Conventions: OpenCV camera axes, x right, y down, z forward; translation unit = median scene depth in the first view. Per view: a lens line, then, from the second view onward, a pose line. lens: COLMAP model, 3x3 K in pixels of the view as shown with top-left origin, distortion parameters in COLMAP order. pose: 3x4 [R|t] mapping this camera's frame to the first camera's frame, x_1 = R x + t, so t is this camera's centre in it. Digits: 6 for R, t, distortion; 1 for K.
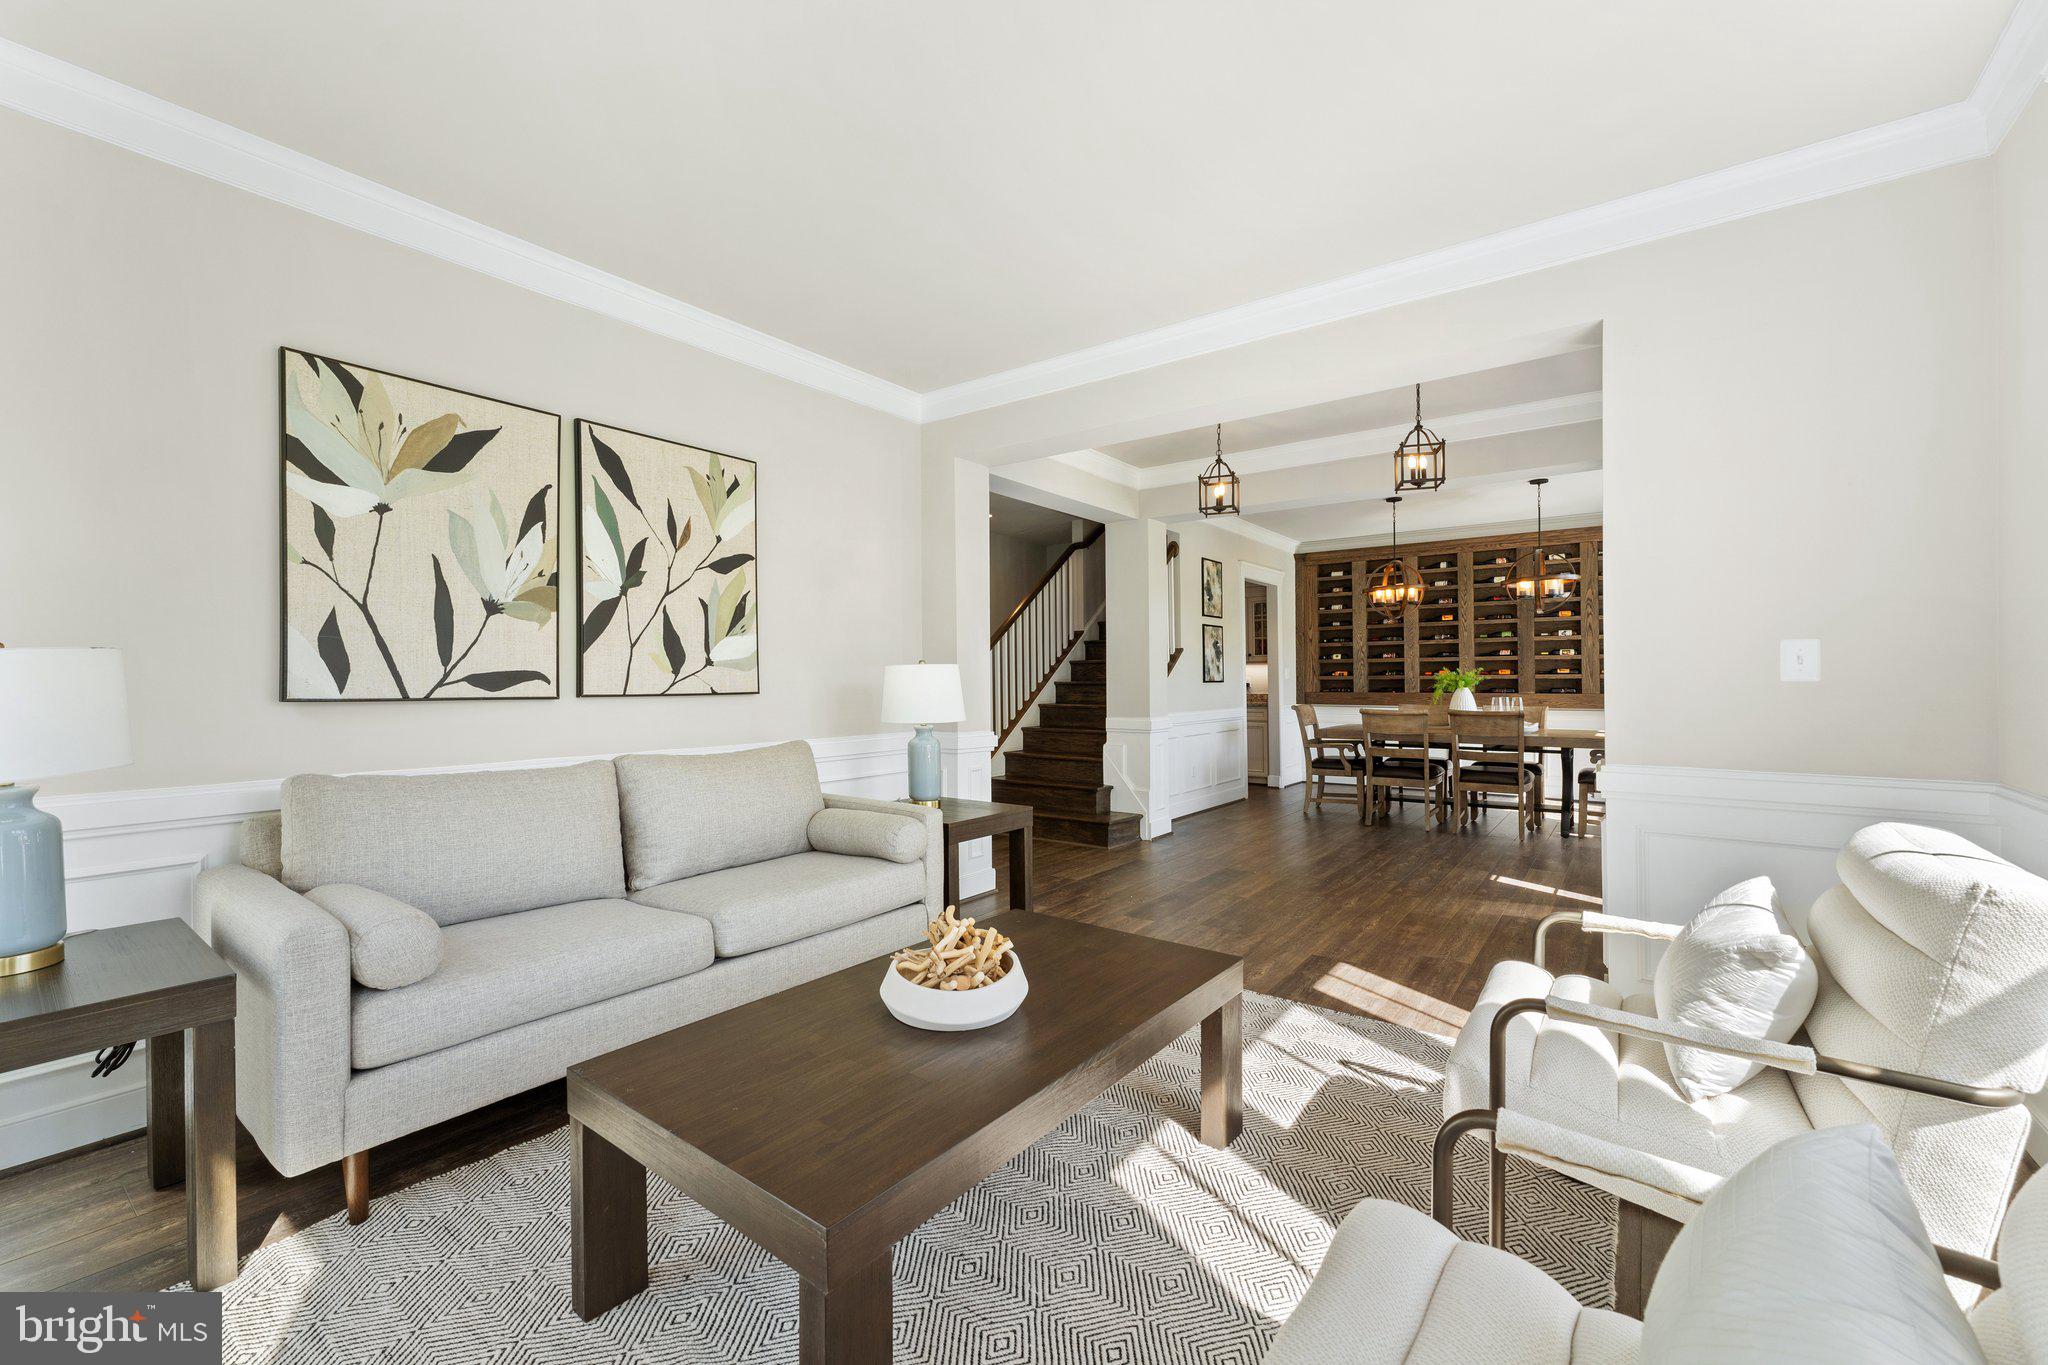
lens RADIAL K [[825.1, 0, 1018.3], [0, 825.1, 675.4], [0, 0, 1]] dist [0.002366, -0.000193]
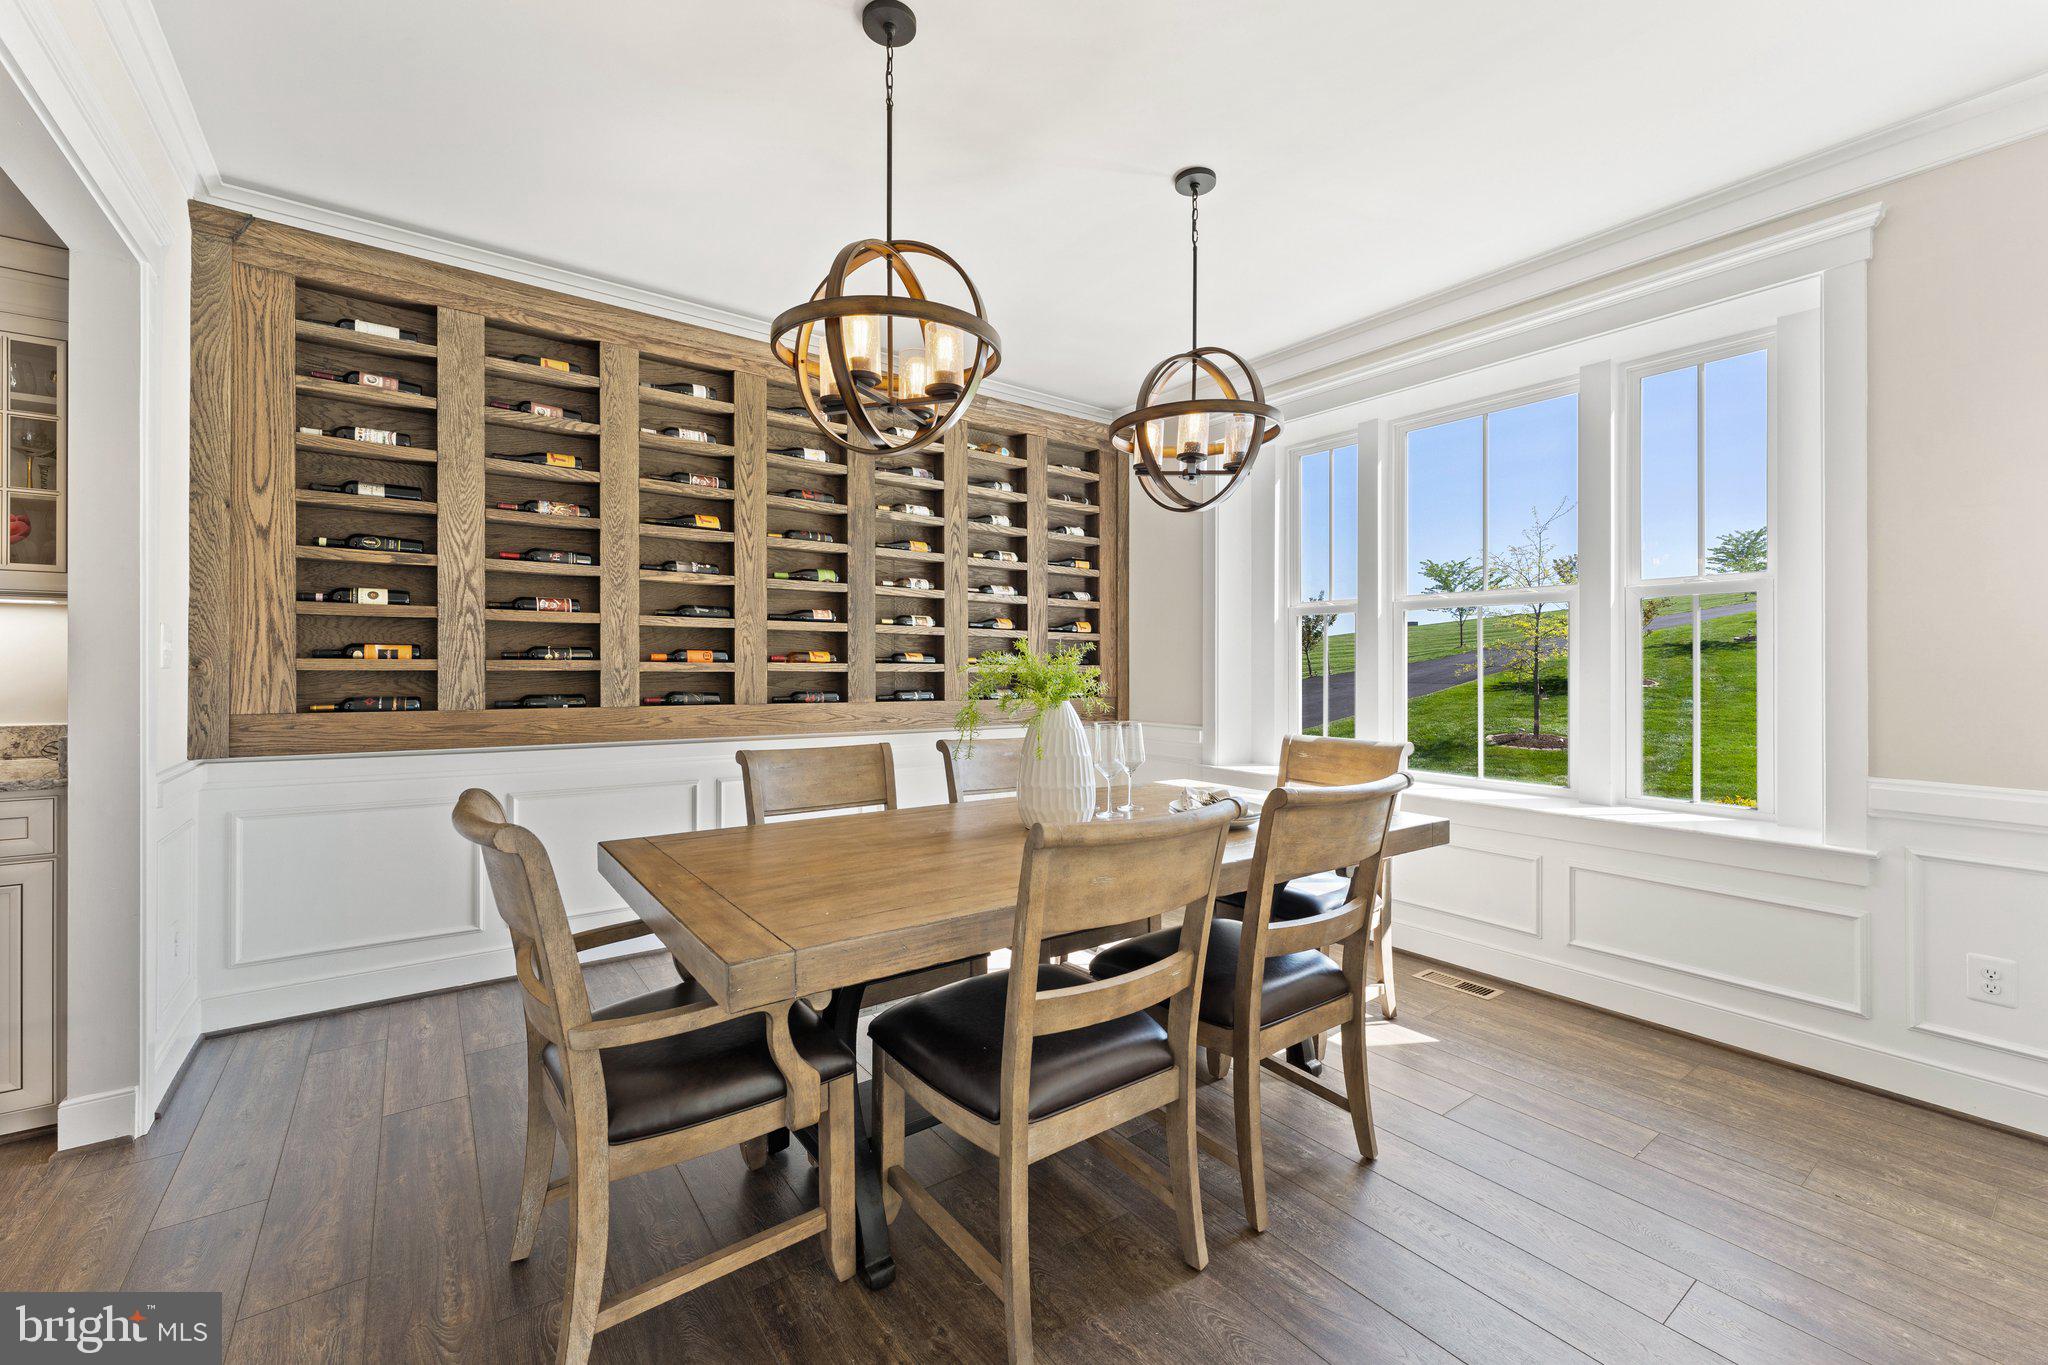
lens RADIAL K [[825.1, 0, 1023.7], [0, 825.1, 671.8], [0, 0, 1]] dist [0.002366, -0.000193]
pose [[0.276525, 0.011339, 0.960940, 0.209126], [-0.005039, 0.999934, -0.010349, 0.009864], [-0.960993, -0.001980, 0.276564, 0.906126]]
